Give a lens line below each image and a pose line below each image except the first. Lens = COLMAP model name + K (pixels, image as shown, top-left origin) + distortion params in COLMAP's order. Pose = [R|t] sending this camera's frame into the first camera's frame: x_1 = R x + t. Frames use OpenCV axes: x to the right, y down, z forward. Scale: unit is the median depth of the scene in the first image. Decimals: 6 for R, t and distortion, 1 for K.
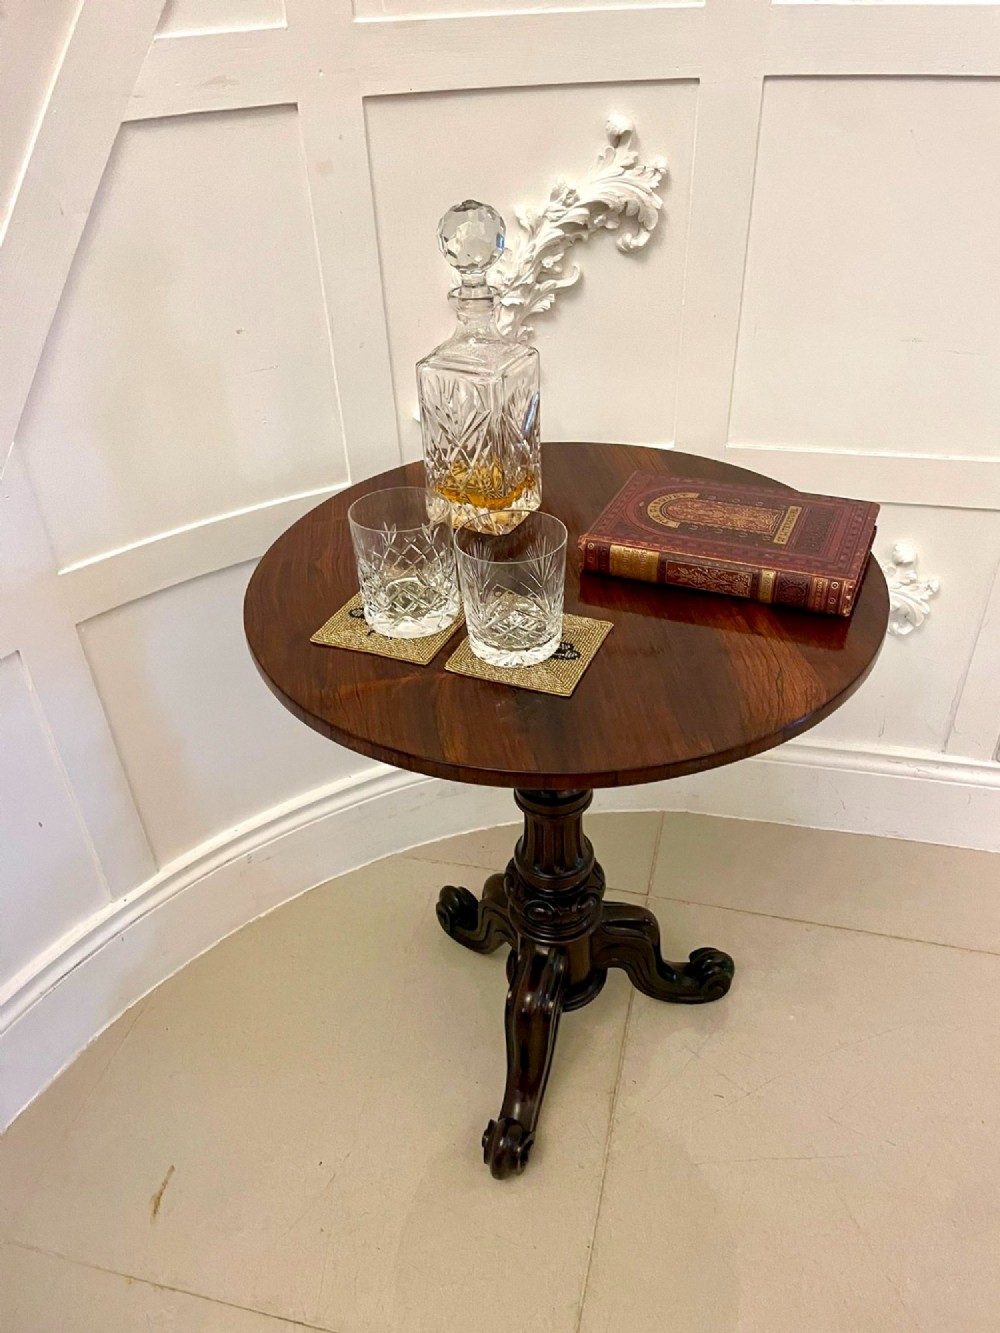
lens RADIAL K [[997.2, 0, 504.3], [0, 997.2, 661.5], [0, 0, 1]] dist [0.046382, -0.071266]
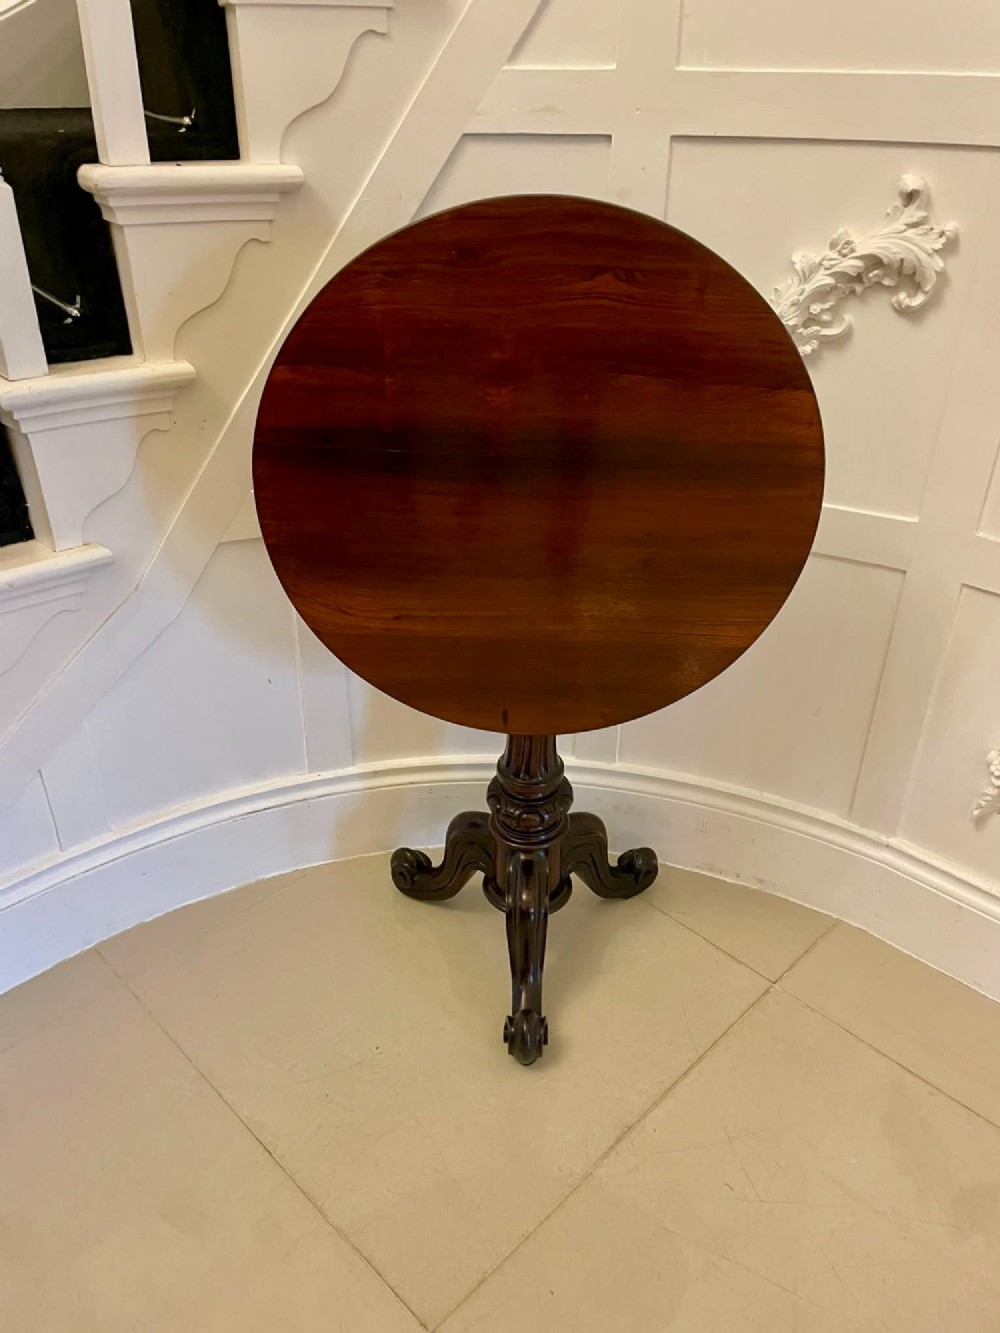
lens RADIAL K [[994.3, 0, 500.0], [0, 994.3, 666.5], [0, 0, 1]] dist [0.051209, -0.075294]
pose [[0.850022, 0.299336, -0.433428, 0.332093], [-0.337148, 0.941387, -0.011057, 0.068522], [0.404714, 0.155528, 0.901120, 0.003060]]
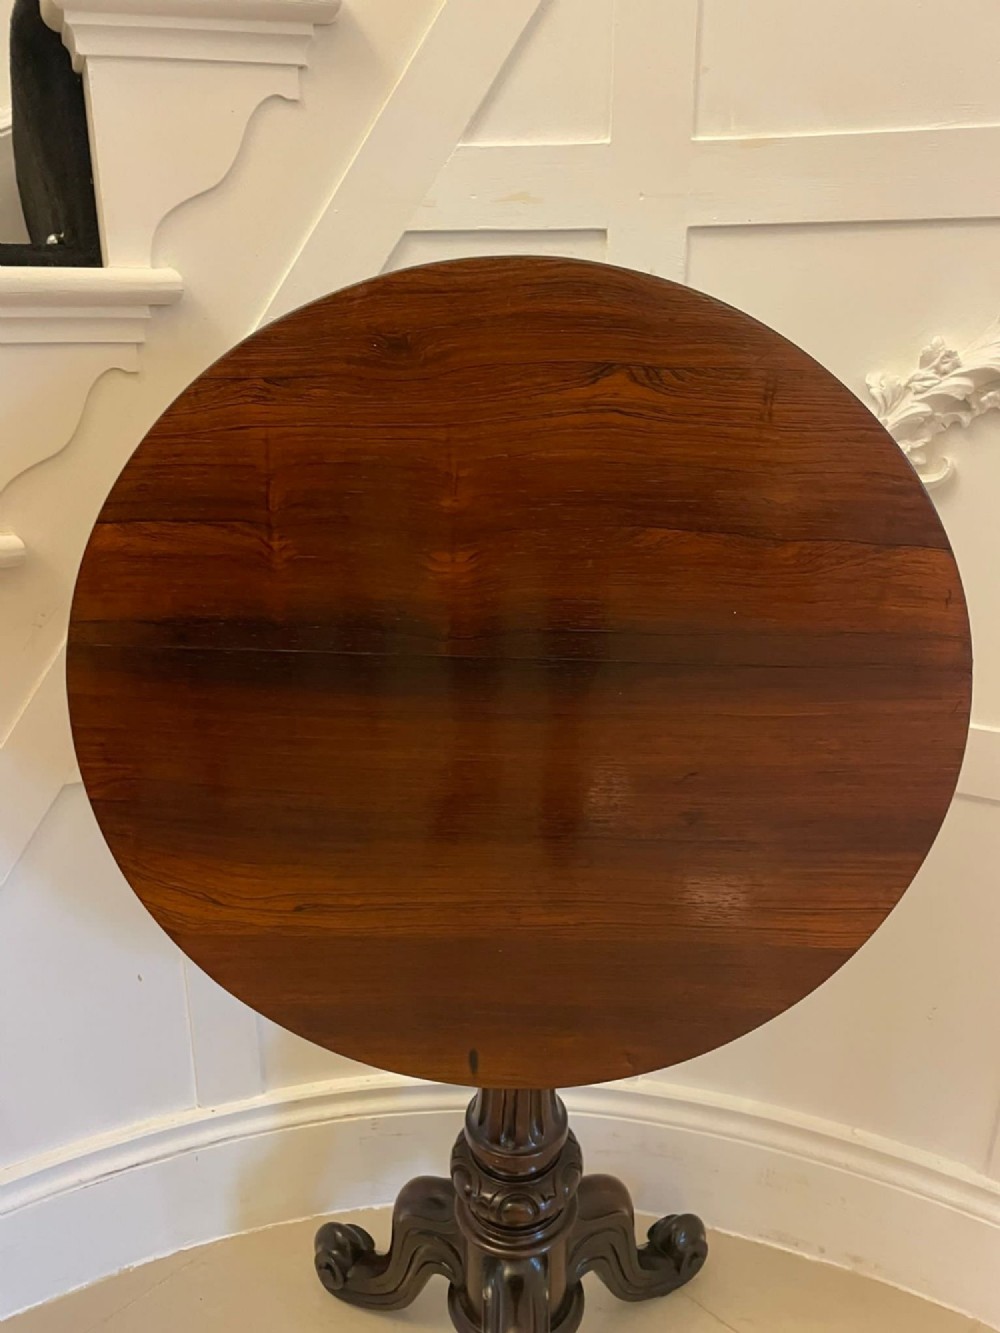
lens RADIAL K [[994.3, 0, 500.0], [0, 994.3, 666.5], [0, 0, 1]] dist [0.051209, -0.075294]
pose [[0.861291, 0.195481, -0.469004, 0.167807], [-0.319391, 0.926167, -0.200510, -0.012640], [0.395181, 0.322493, 0.860134, 0.320088]]
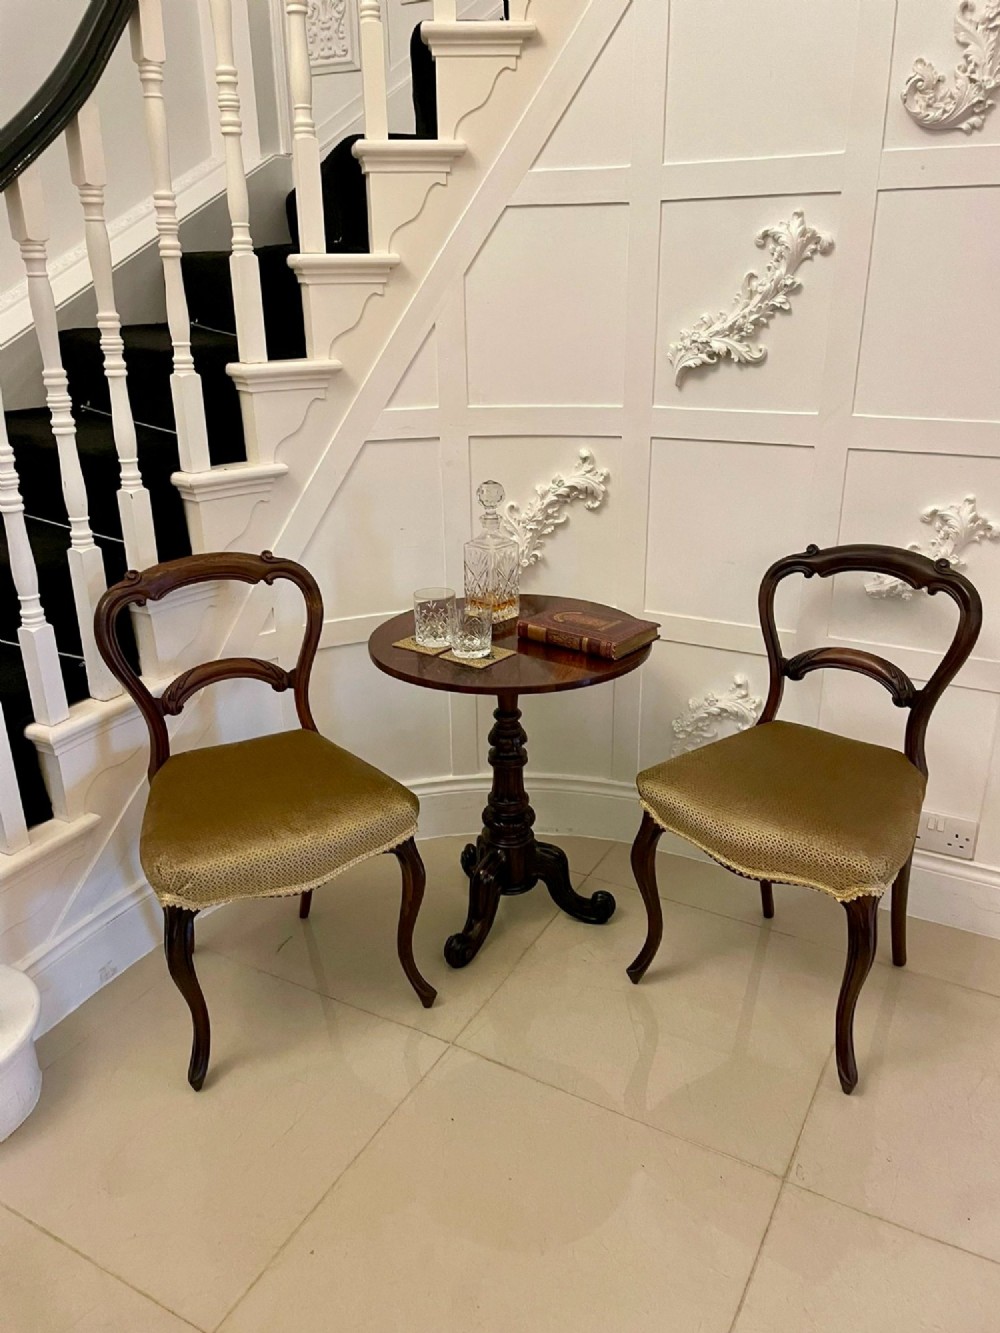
lens RADIAL K [[994.3, 0, 500.0], [0, 994.3, 666.5], [0, 0, 1]] dist [0.051209, -0.075294]
pose [[0.963755, 0.113725, -0.241336, 0.491294], [-0.168684, 0.960581, -0.220972, 0.395686], [0.206692, 0.253673, 0.944949, -0.914144]]
